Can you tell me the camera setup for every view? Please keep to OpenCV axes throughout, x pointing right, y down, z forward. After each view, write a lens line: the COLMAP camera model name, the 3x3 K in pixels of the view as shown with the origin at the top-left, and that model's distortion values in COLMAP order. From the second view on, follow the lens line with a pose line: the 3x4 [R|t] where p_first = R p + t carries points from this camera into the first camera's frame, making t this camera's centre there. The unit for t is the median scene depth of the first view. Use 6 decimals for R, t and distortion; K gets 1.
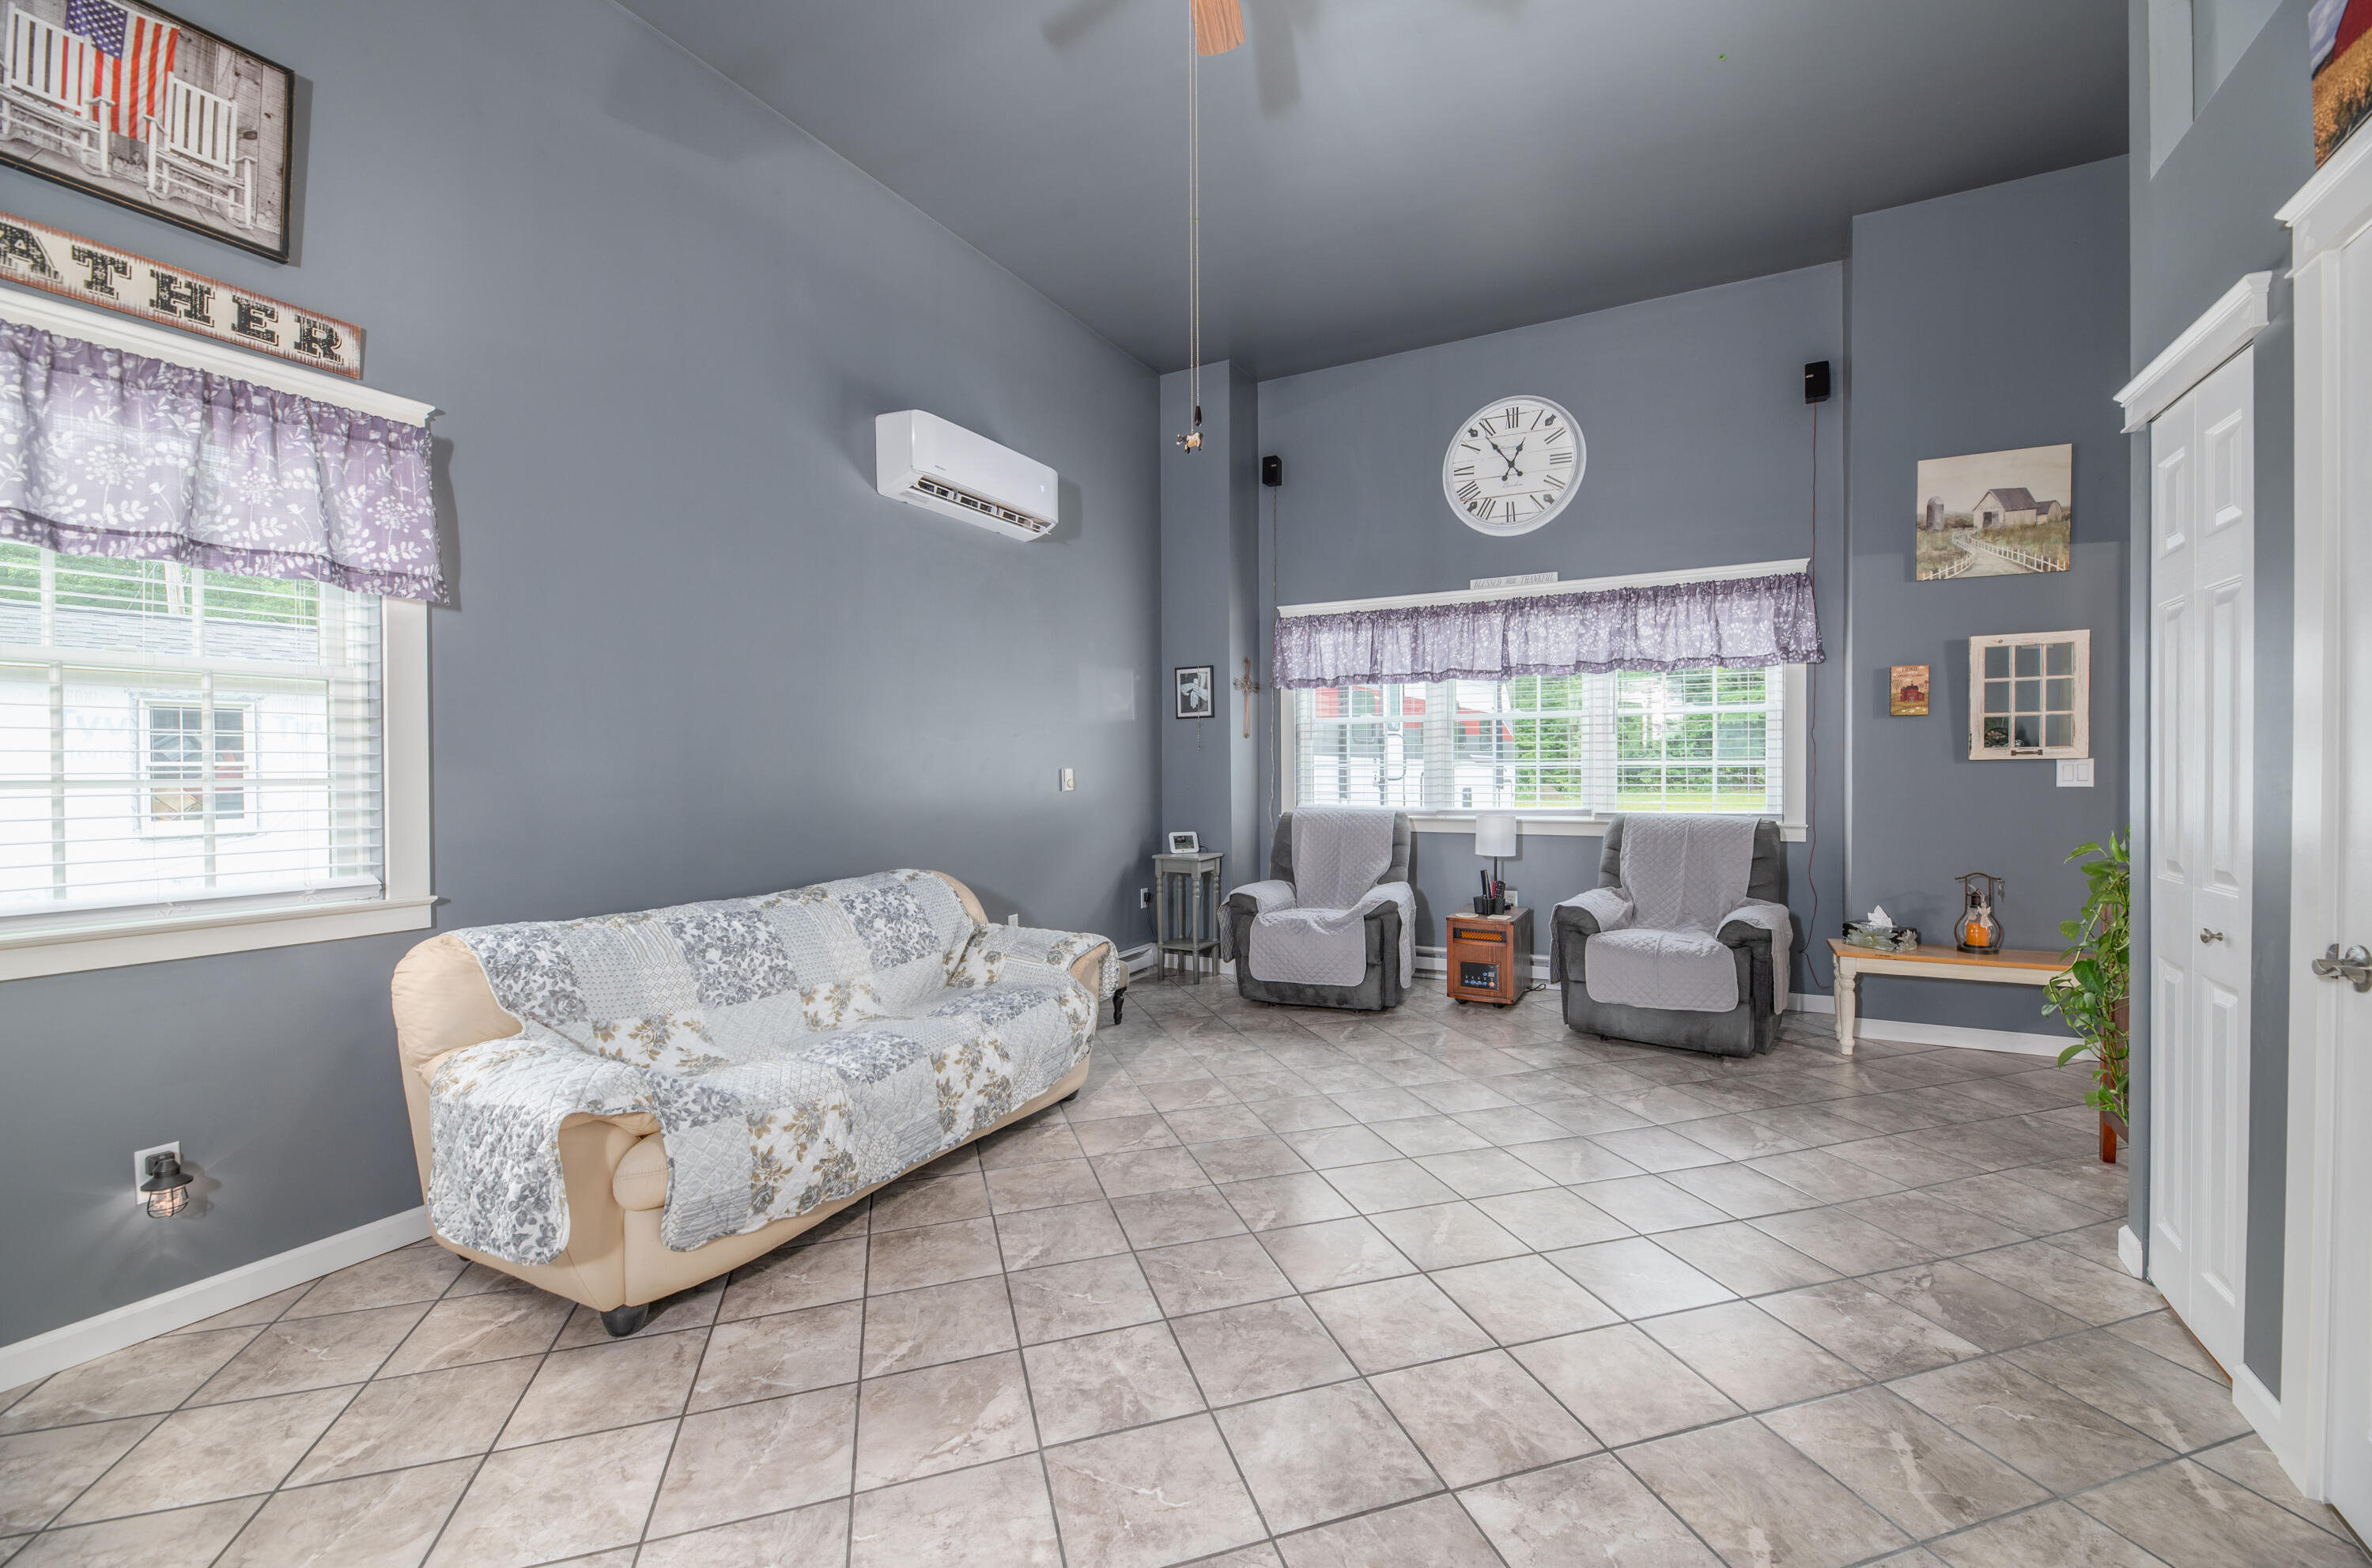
lens RADIAL K [[977.3, 0, 1196.8], [0, 977.3, 772.6], [0, 0, 1]] dist [-0.000530, -0.003503]
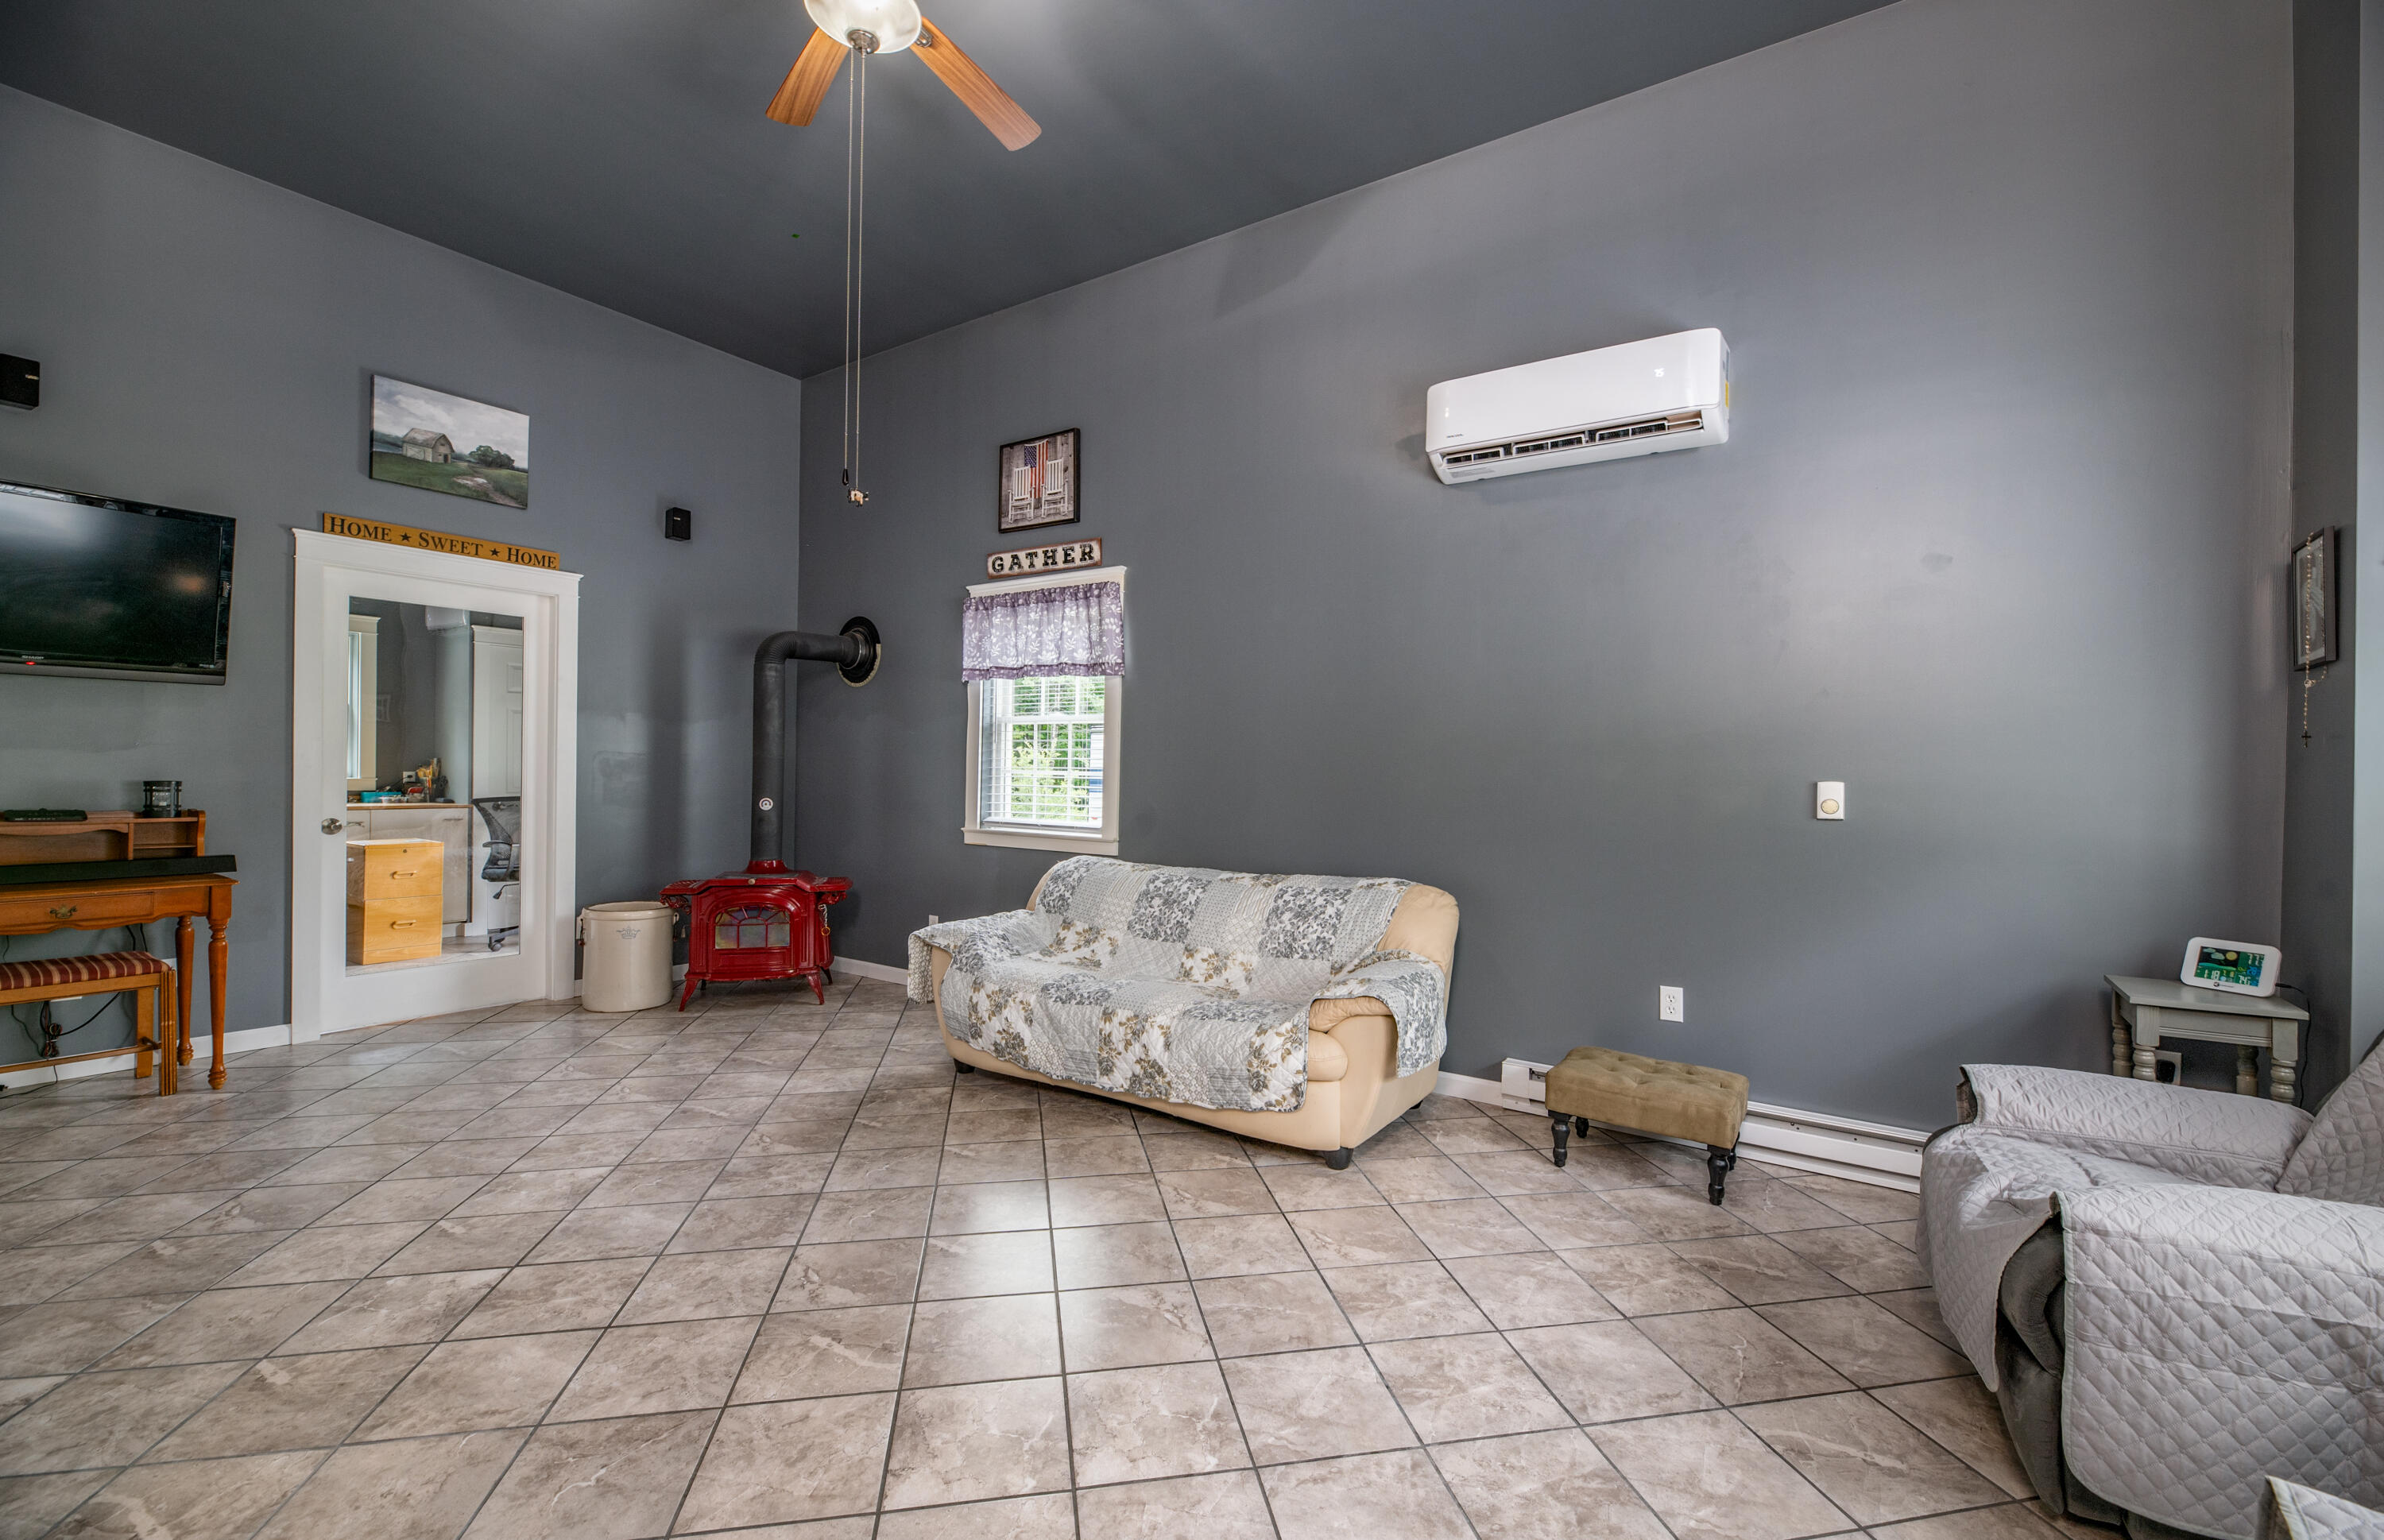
lens RADIAL K [[976.0, 0, 1206.8], [0, 976.0, 767.8], [0, 0, 1]] dist [-0.007145, 0.000226]
pose [[-0.098593, 0.002033, -0.995126, 1.001208], [-0.021404, 0.999762, 0.004163, -0.014950], [0.994898, 0.021710, -0.098526, 1.356674]]
